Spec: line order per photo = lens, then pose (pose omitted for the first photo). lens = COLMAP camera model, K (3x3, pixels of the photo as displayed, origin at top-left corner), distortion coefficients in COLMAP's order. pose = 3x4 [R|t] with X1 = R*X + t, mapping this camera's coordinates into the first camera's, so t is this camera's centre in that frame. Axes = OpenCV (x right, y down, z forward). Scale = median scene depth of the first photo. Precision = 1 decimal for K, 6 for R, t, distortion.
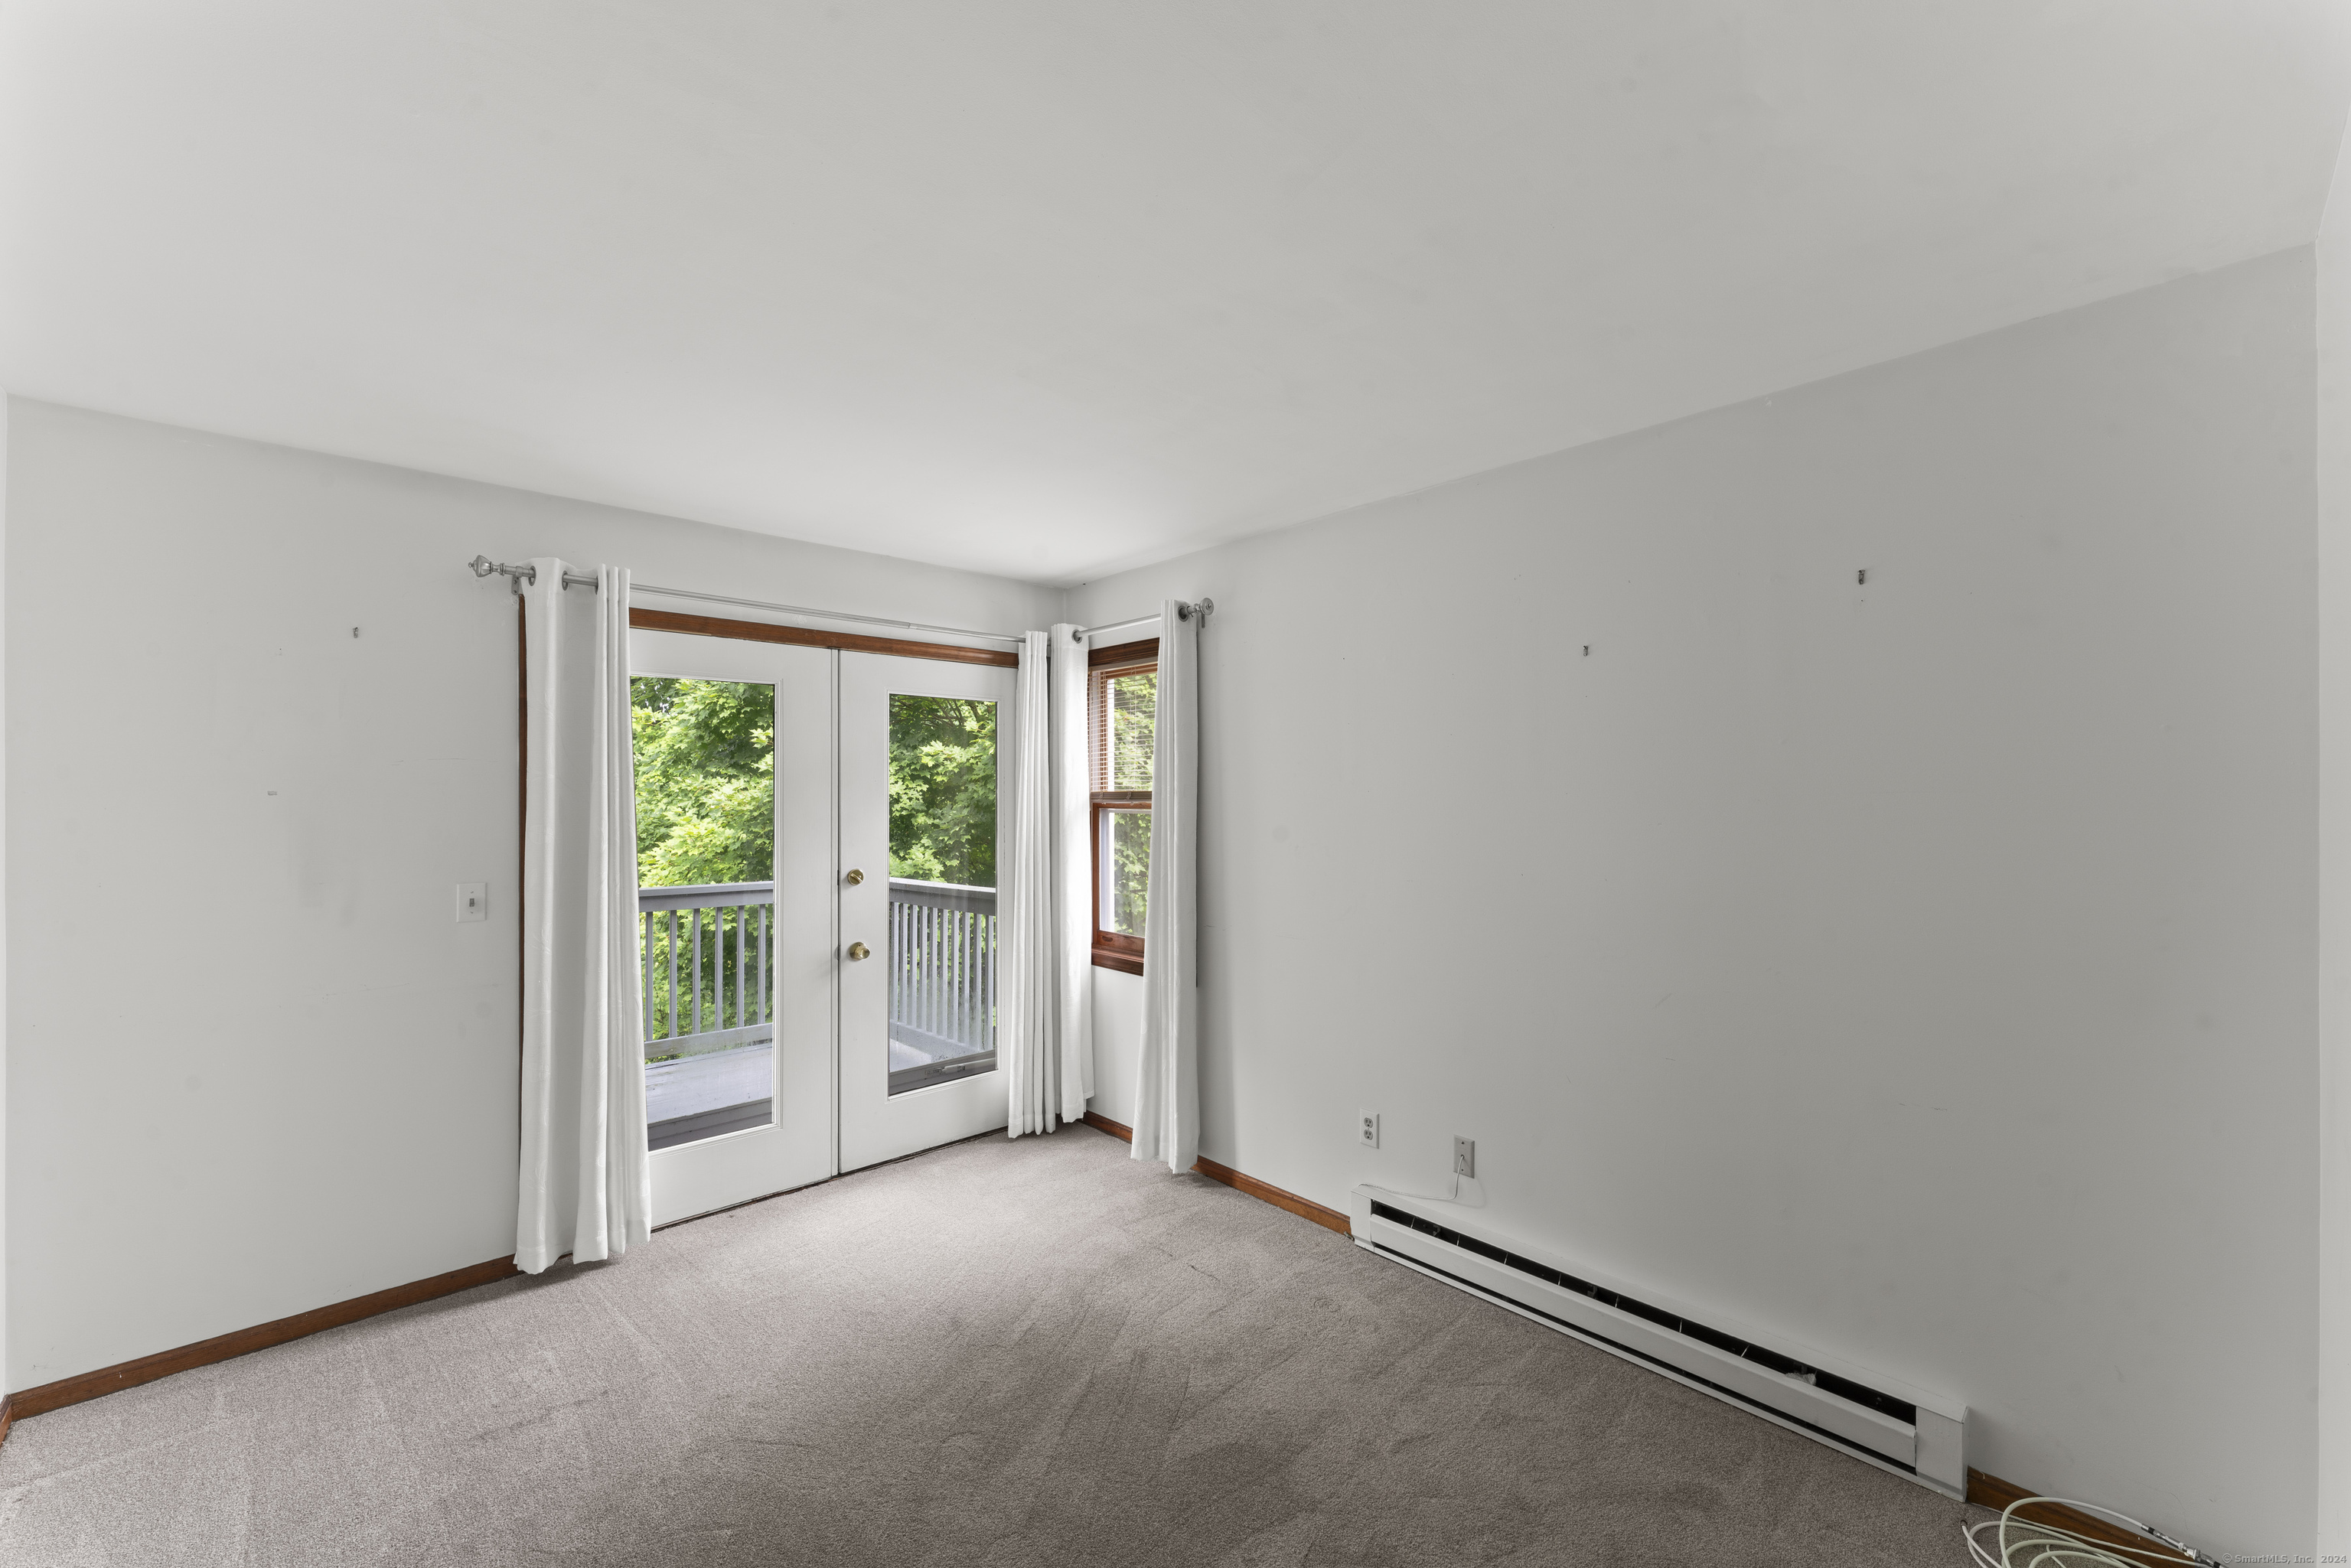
lens RADIAL K [[935.4, 0, 1171.8], [0, 935.4, 794.6], [0, 0, 1]] dist [-0.000521, -0.000082]
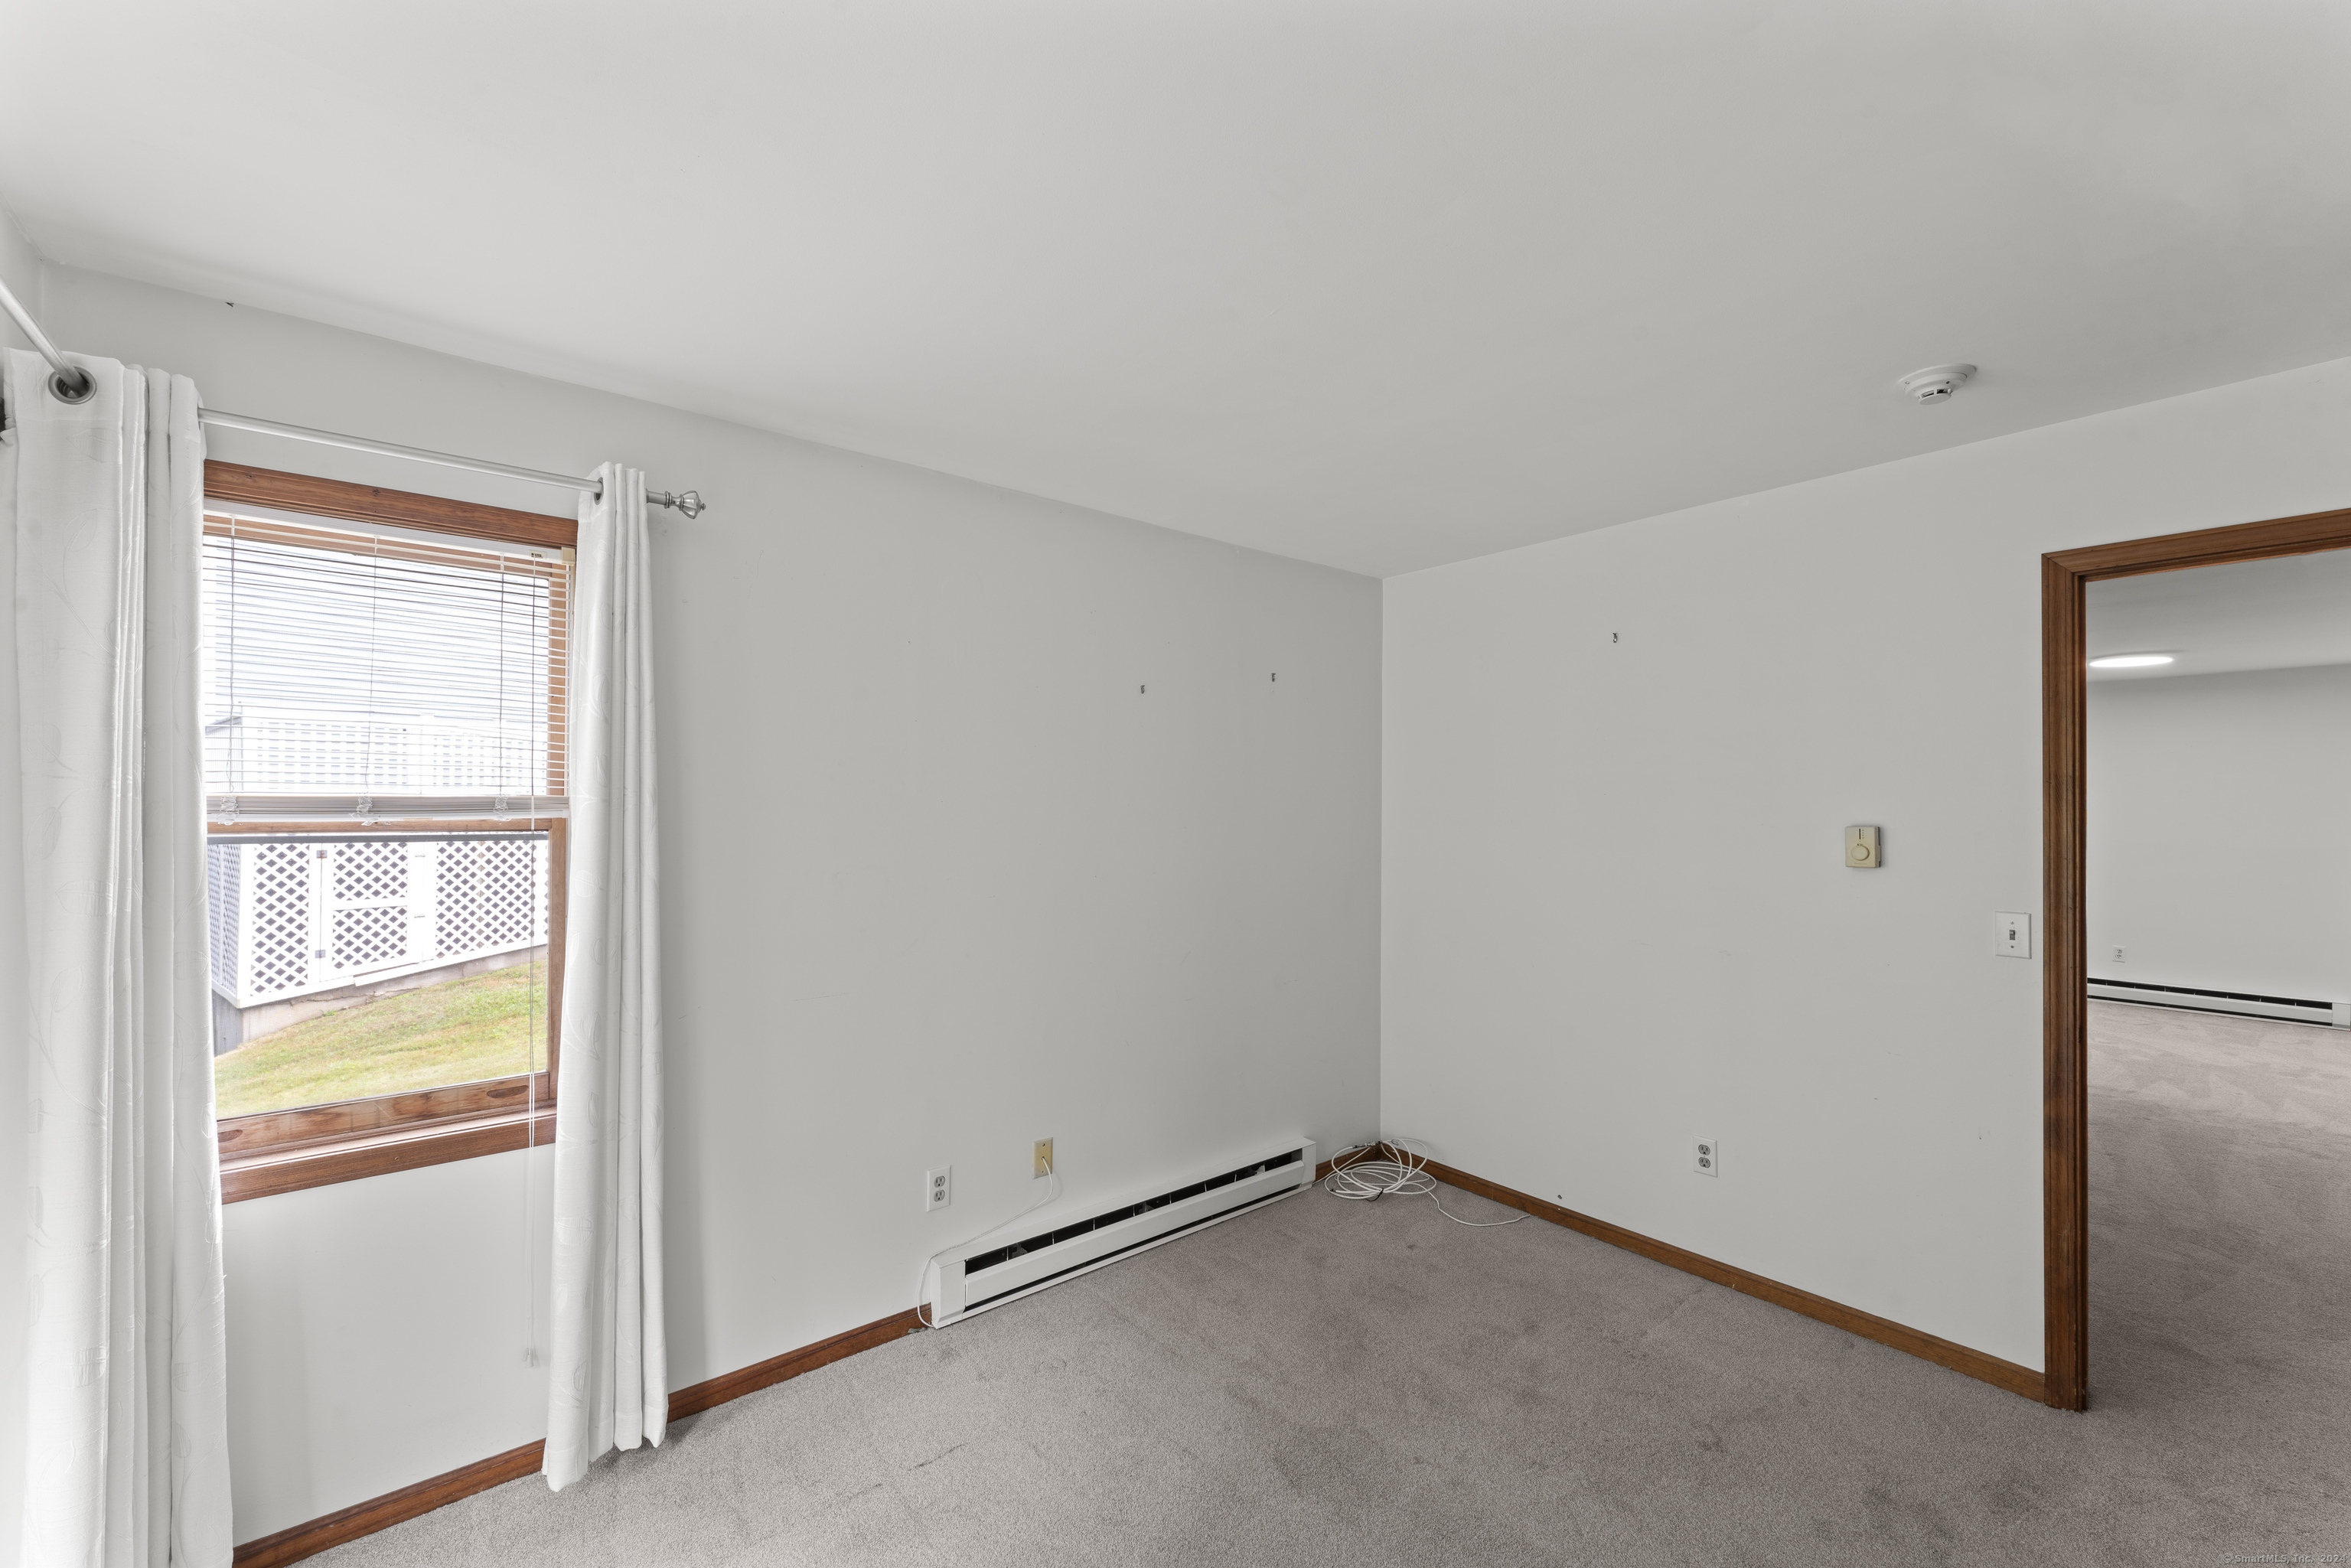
lens RADIAL K [[933.6, 0, 1188.8], [0, 933.6, 812.4], [0, 0, 1]] dist [-0.000802, -0.000082]
pose [[0.050060, 0.000518, 0.998746, -0.699209], [-0.000428, 1.000000, -0.000497, 0.008656], [-0.998746, -0.000403, 0.050060, 0.787187]]
